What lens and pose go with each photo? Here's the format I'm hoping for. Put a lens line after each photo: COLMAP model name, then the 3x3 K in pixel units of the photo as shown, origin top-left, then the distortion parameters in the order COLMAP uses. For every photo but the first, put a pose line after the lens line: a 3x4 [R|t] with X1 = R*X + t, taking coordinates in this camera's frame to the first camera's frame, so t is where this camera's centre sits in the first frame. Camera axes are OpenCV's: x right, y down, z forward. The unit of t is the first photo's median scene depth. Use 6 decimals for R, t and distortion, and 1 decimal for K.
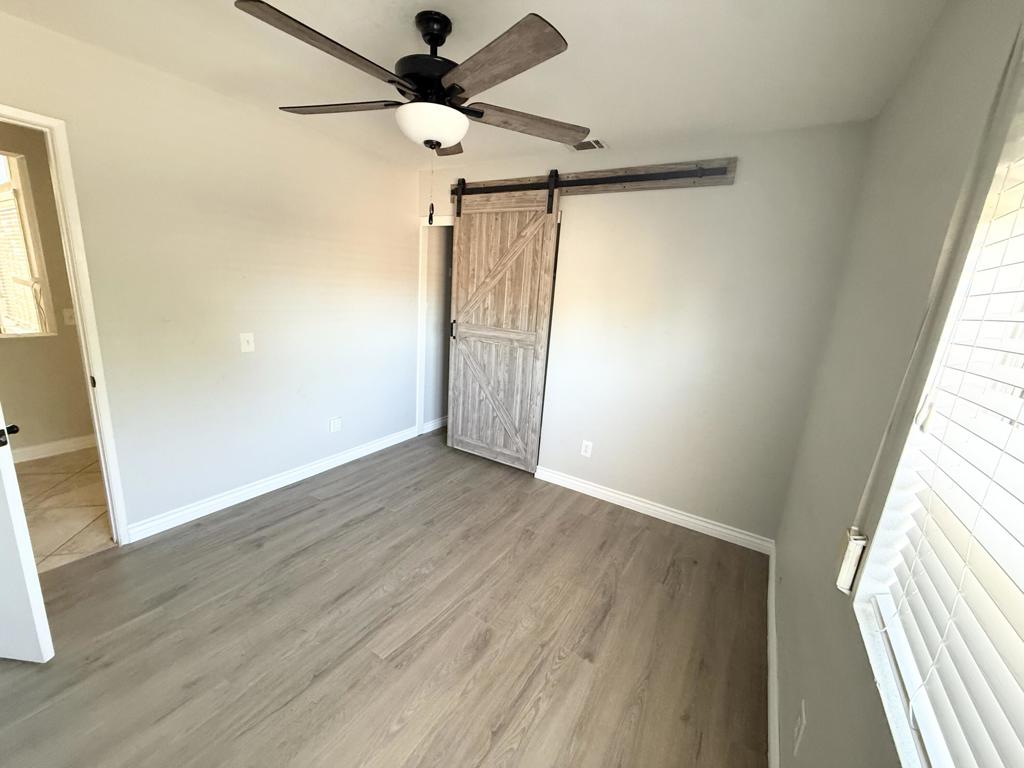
lens RADIAL K [[405.6, 0, 509.2], [0, 405.6, 382.4], [0, 0, 1]] dist [-0.001764, 0.000015]
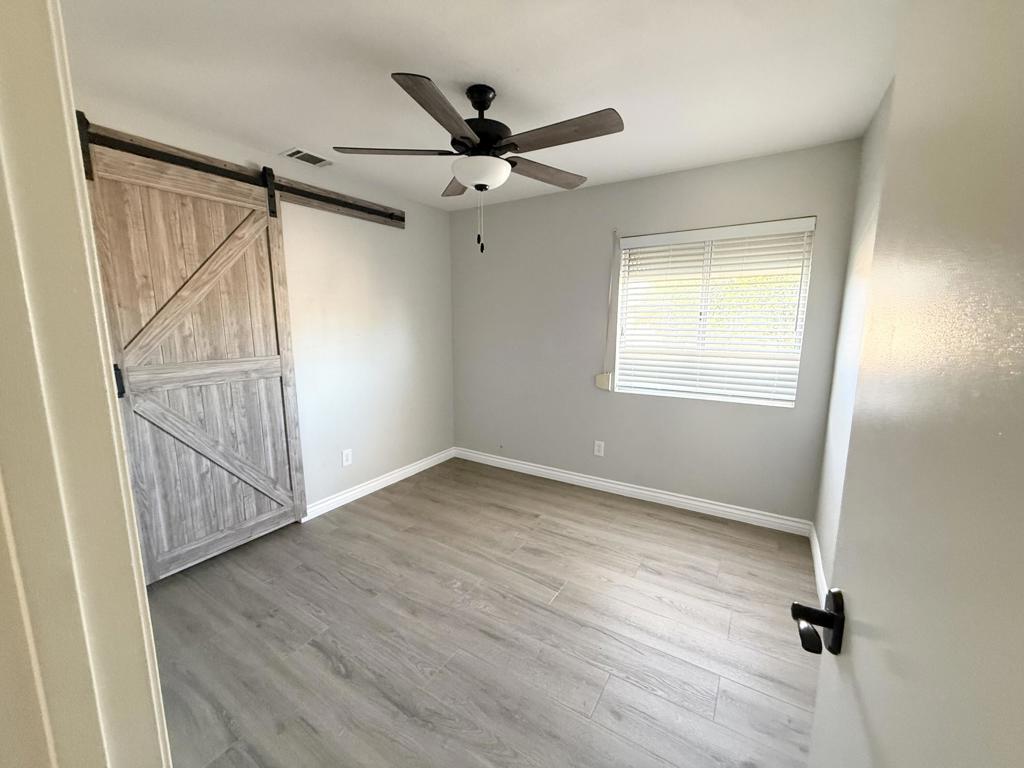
lens RADIAL K [[405.6, 0, 511.1], [0, 405.6, 384.1], [0, 0, 1]] dist [-0.001764, 0.000015]
pose [[0.011891, -0.224082, 0.974498, -0.747161], [0.230497, 0.948935, 0.215392, -0.134846], [-0.973000, 0.222058, 0.062934, 0.484805]]
